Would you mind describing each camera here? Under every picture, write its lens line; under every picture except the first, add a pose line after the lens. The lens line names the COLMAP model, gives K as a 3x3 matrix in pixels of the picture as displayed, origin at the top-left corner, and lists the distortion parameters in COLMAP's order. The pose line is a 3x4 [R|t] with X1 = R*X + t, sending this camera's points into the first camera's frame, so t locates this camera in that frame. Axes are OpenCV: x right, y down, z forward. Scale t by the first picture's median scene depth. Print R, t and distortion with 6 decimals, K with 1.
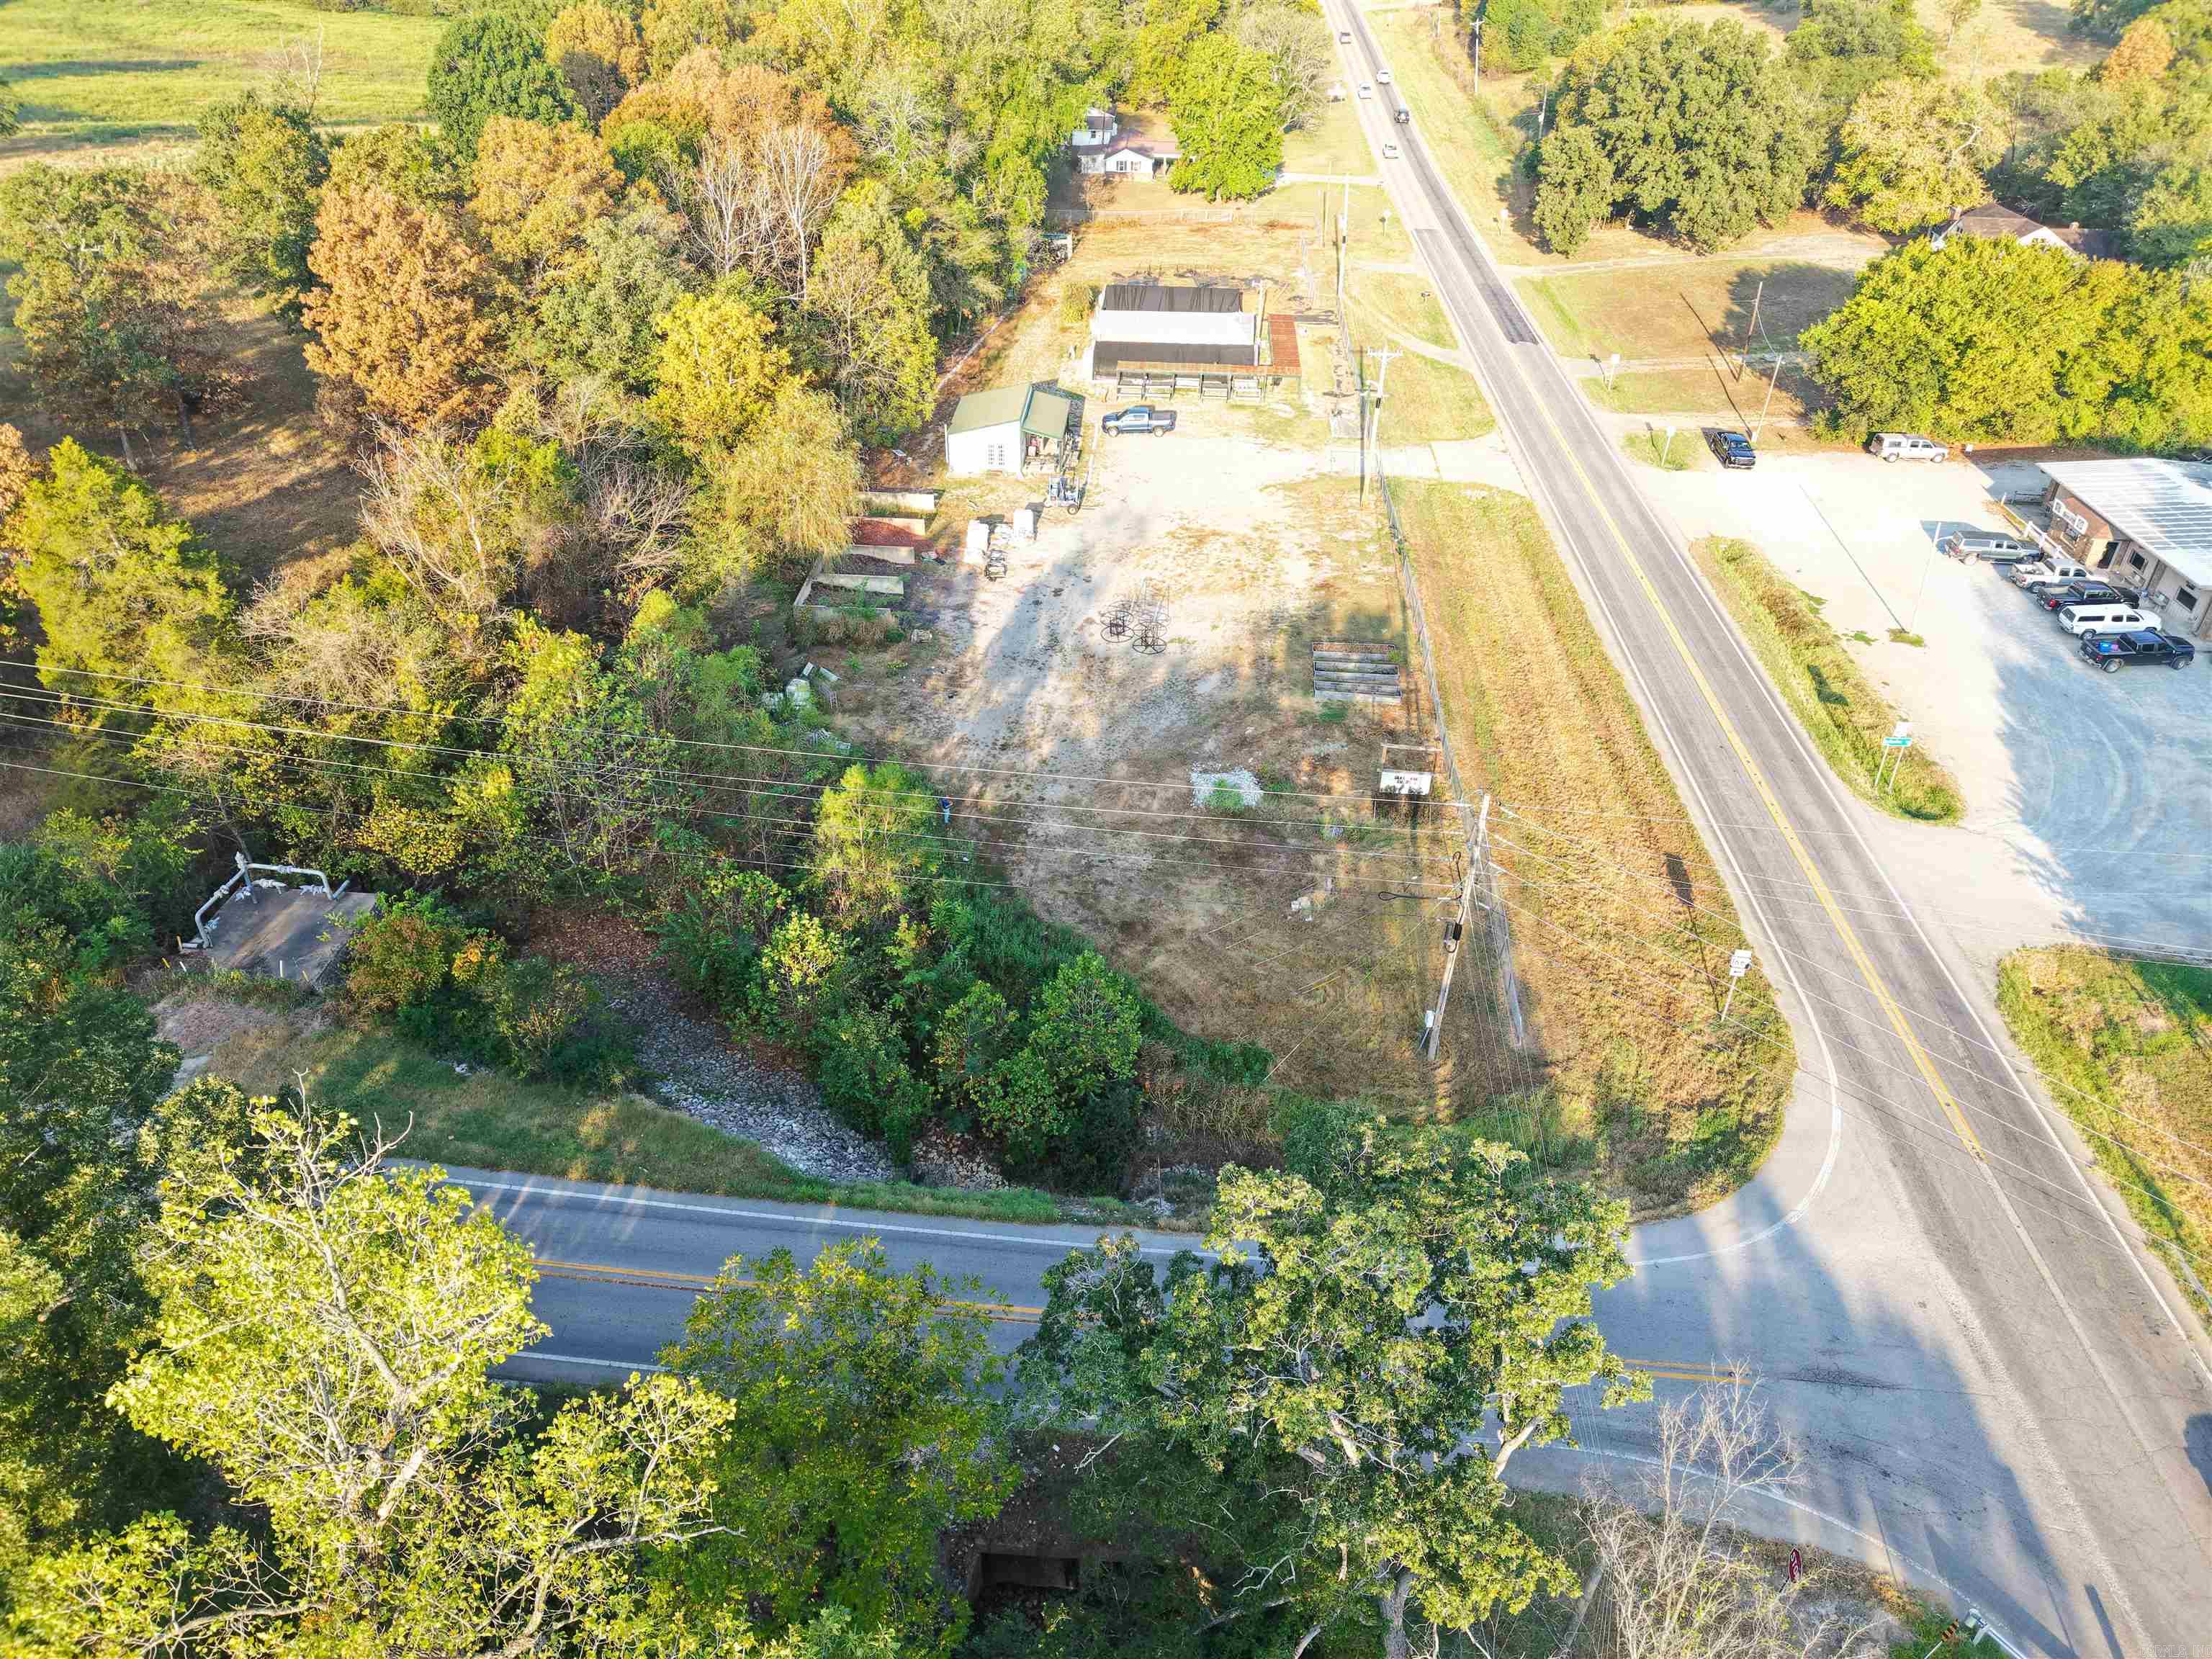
lens RADIAL K [[1493.9, 0, 1080.3], [0, 1493.9, 853.7], [0, 0, 1]] dist [0.024494, -0.021475]
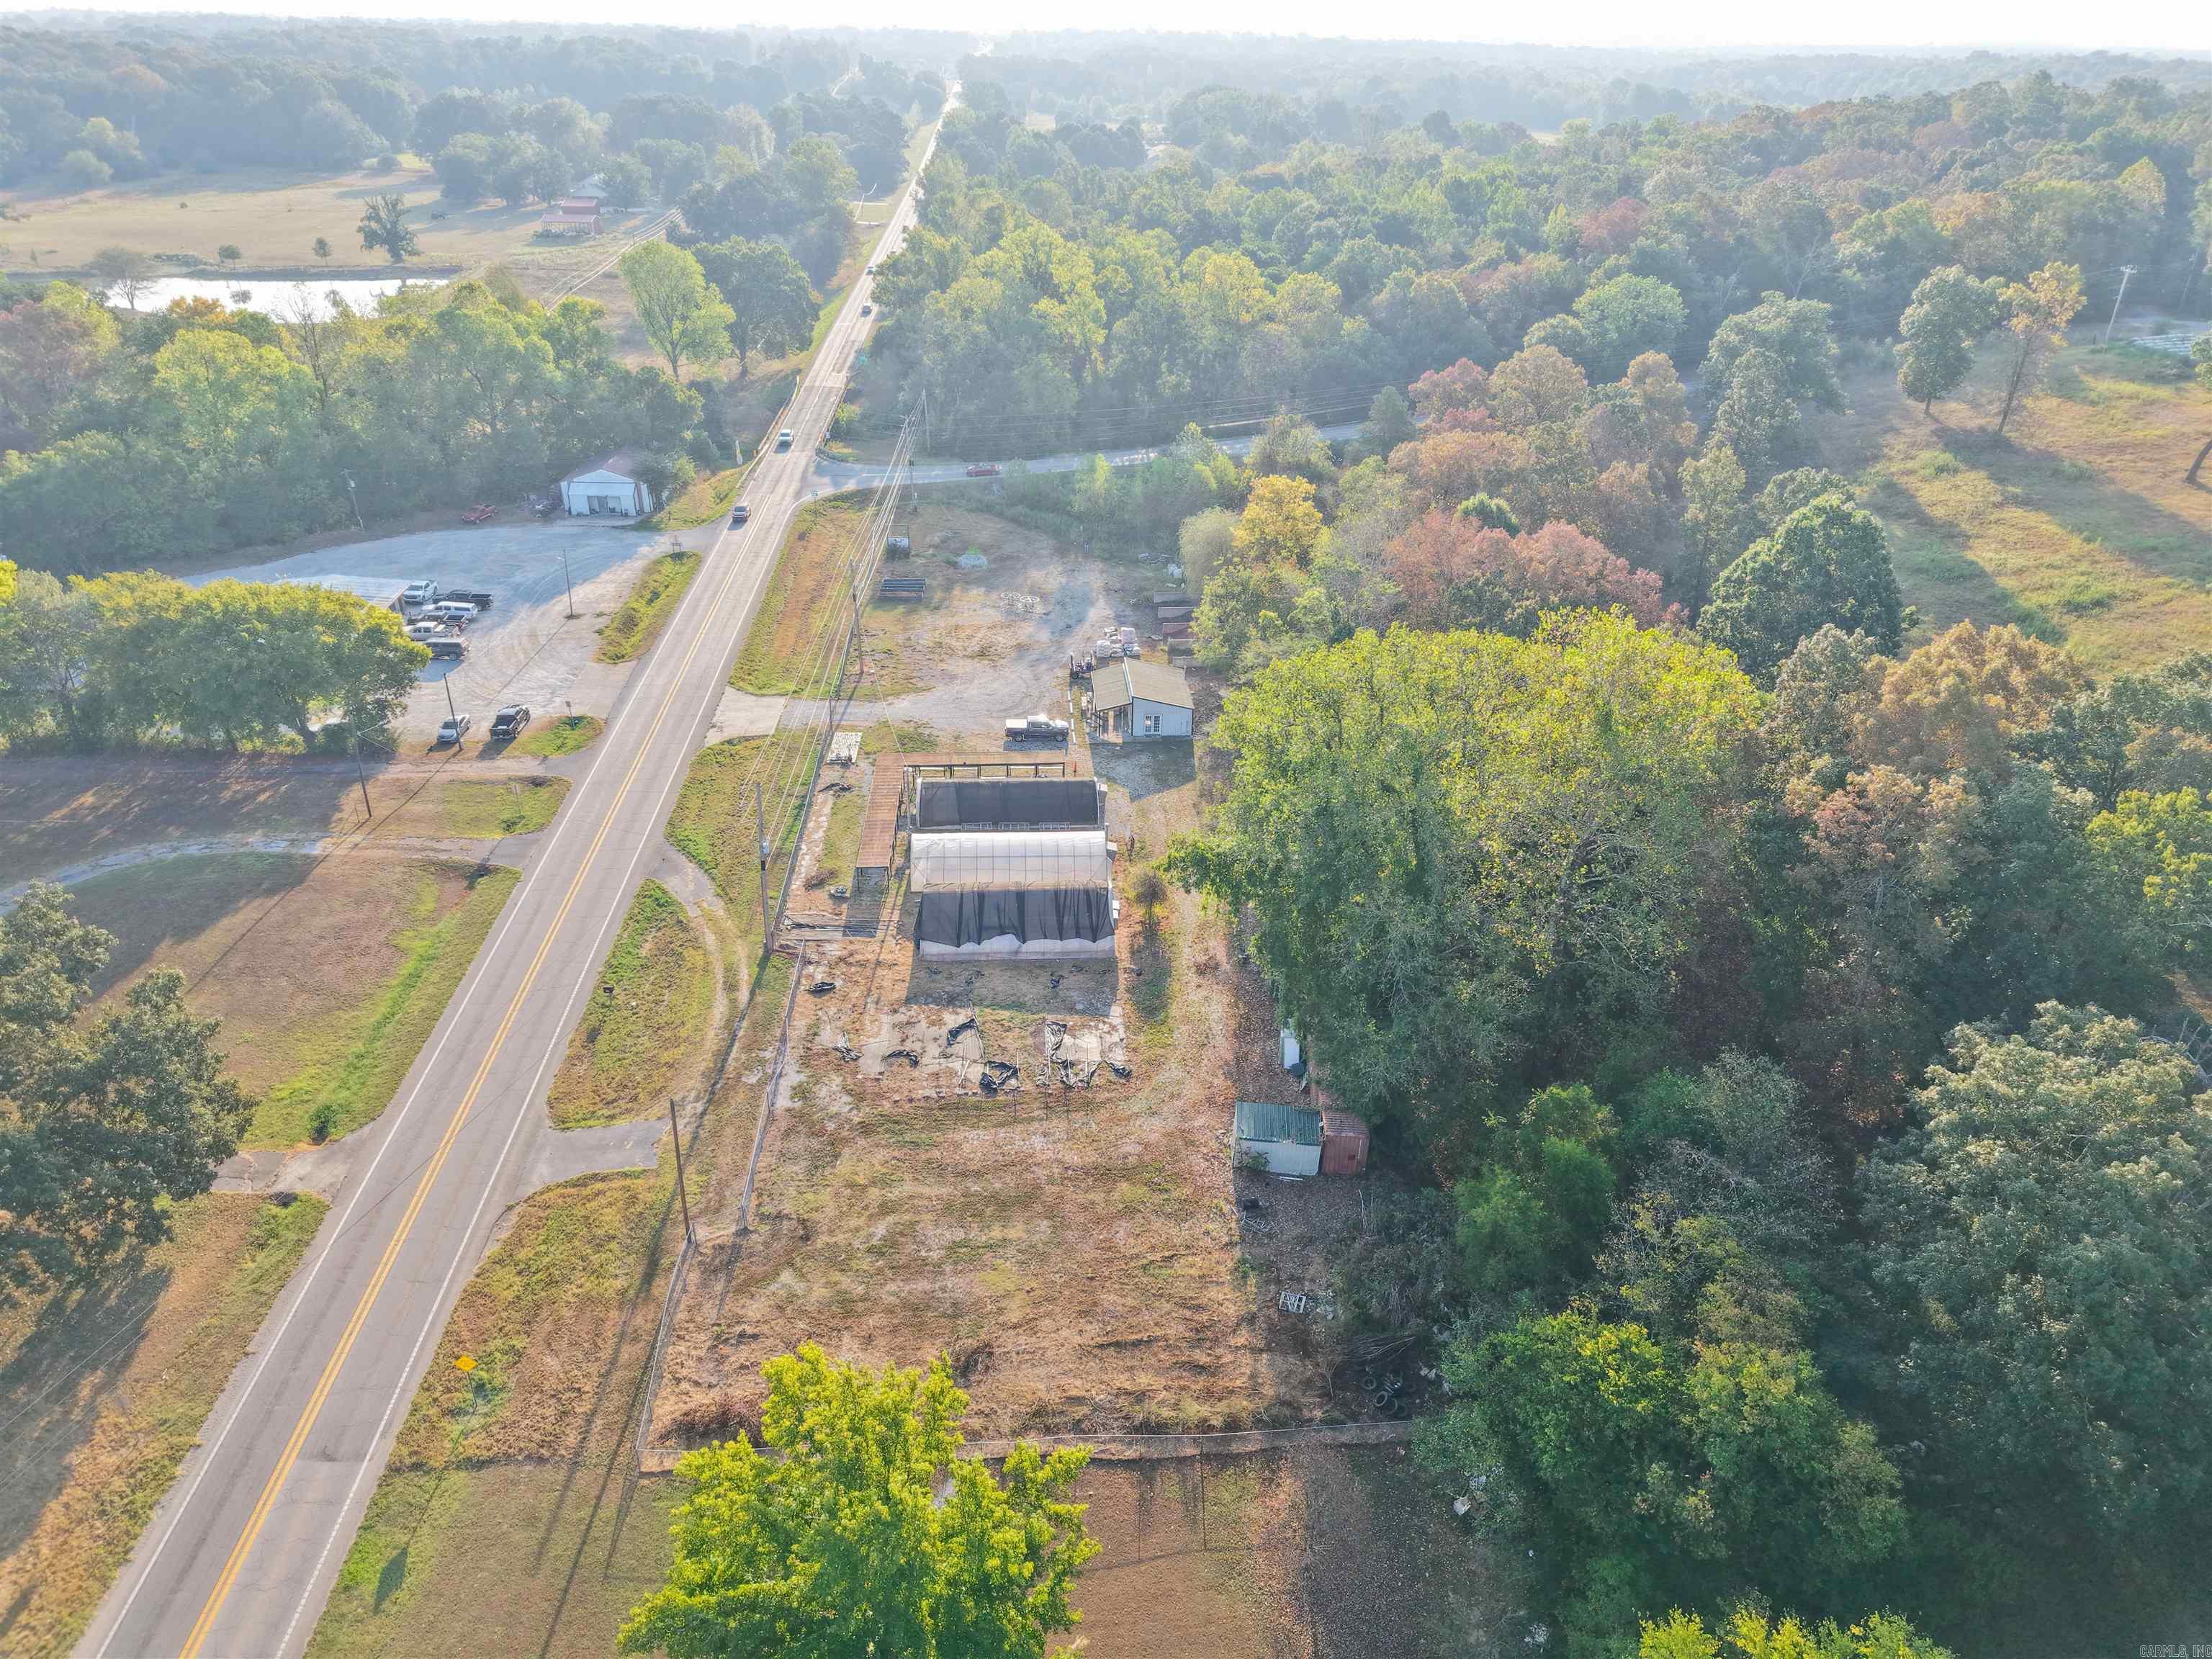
lens RADIAL K [[1493.9, 0, 1080.3], [0, 1493.9, 853.7], [0, 0, 1]] dist [0.024494, -0.021475]
pose [[-0.992565, 0.042124, -0.114193, 0.180405], [-0.082455, 0.457407, 0.885427, -1.603712], [0.089530, 0.888259, -0.450533, 2.086172]]
